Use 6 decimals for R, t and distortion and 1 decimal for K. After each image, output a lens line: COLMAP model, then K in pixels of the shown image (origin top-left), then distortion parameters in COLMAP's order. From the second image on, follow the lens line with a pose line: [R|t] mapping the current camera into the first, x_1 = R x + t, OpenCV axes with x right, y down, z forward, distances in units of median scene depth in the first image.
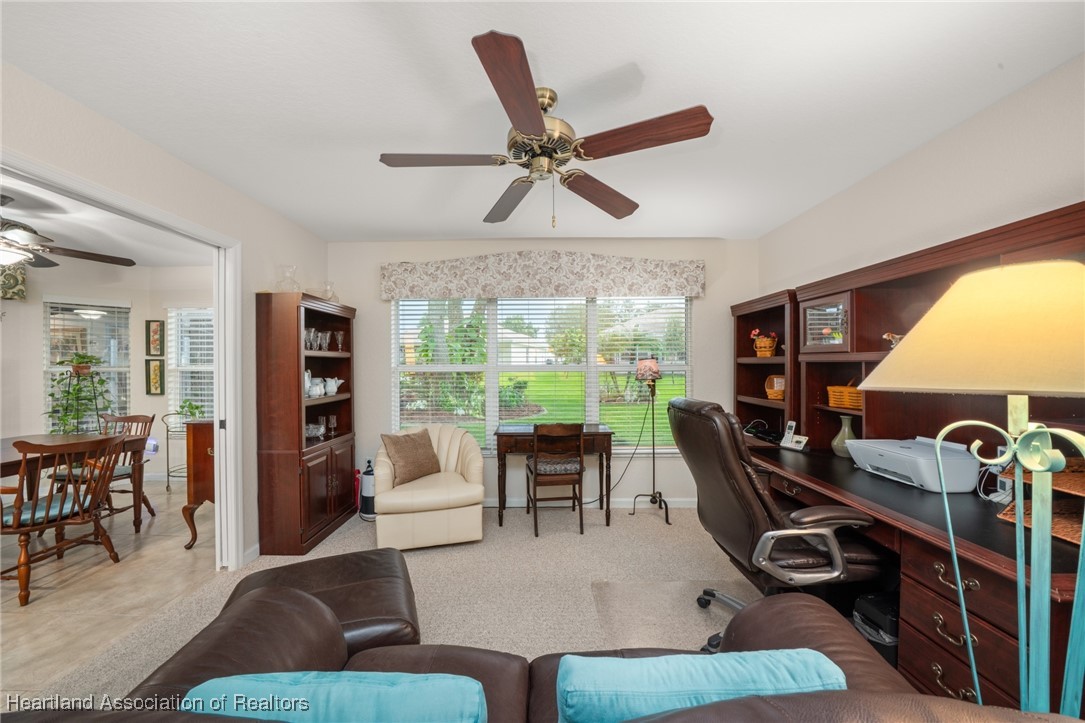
lens RADIAL K [[375.9, 0, 532.3], [0, 375.9, 366.7], [0, 0, 1]] dist [-0.002609, -0.000071]
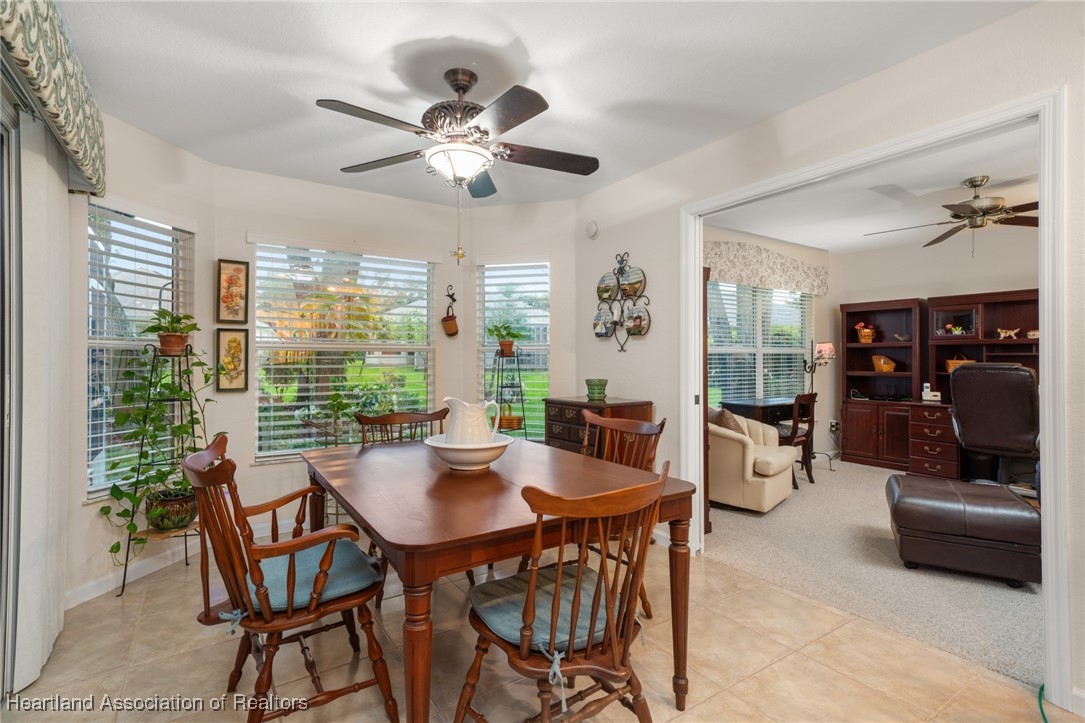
lens RADIAL K [[512.7, 0, 534.7], [0, 512.7, 354.3], [0, 0, 1]] dist [0.021018, 0.000221]
pose [[0.822293, 0.007830, 0.569011, -1.434968], [0.001738, 0.999866, -0.016271, 0.043796], [-0.569062, 0.014368, 0.822169, 0.118833]]
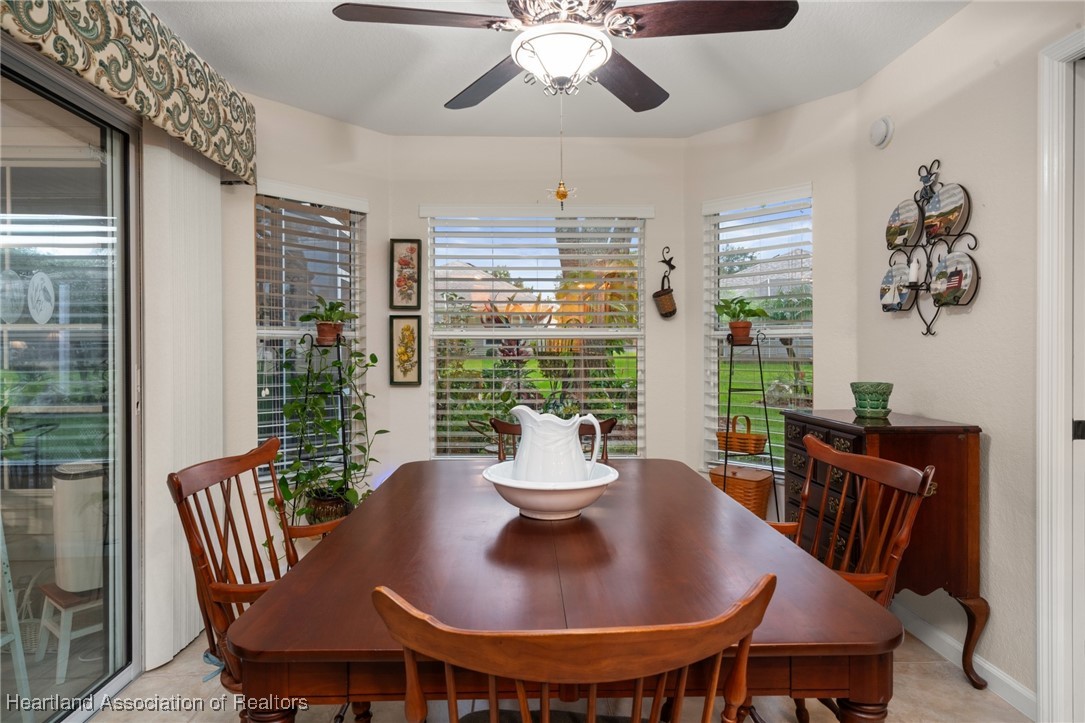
lens RADIAL K [[618.8, 0, 542.6], [0, 618.8, 349.8], [0, 0, 1]] dist [0.006211, 0.000118]
pose [[0.998316, 0.000886, 0.058001, -1.157903], [-0.000589, 0.999987, -0.005123, 0.041867], [-0.058005, 0.005080, 0.998303, 0.189769]]
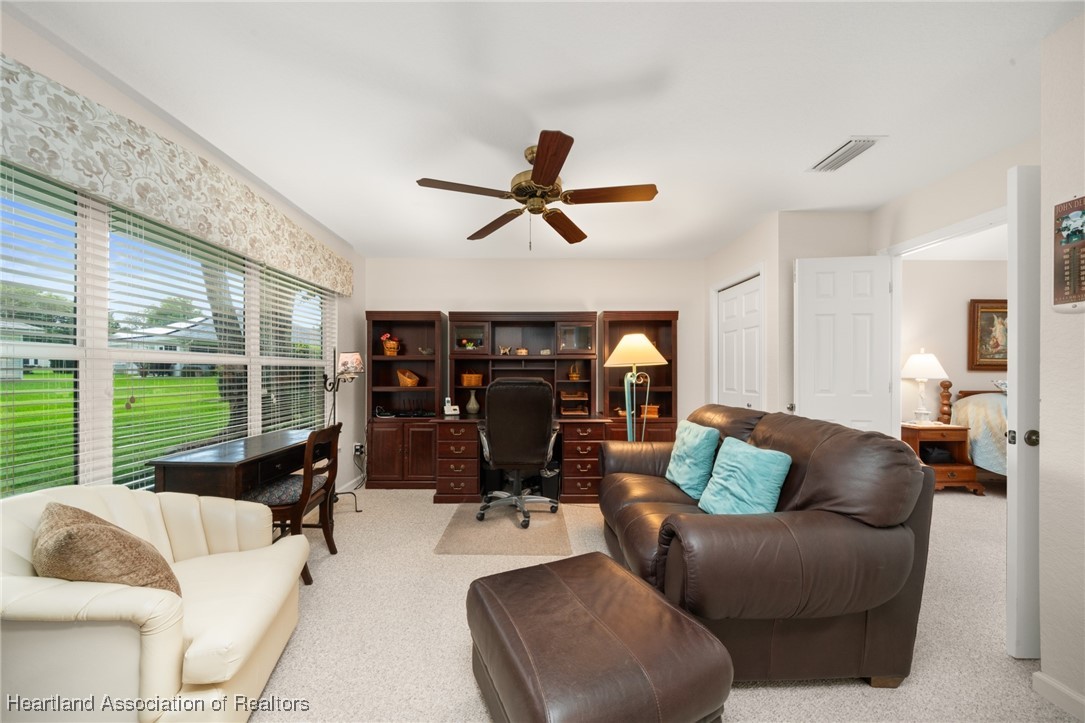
lens RADIAL K [[375.9, 0, 536.8], [0, 375.9, 372.1], [0, 0, 1]] dist [-0.002609, -0.000071]
pose [[-0.026177, 0.005245, 0.999644, -0.665292], [0.008364, 0.999952, -0.005027, 0.039204], [-0.999622, 0.008230, -0.026219, 0.516451]]
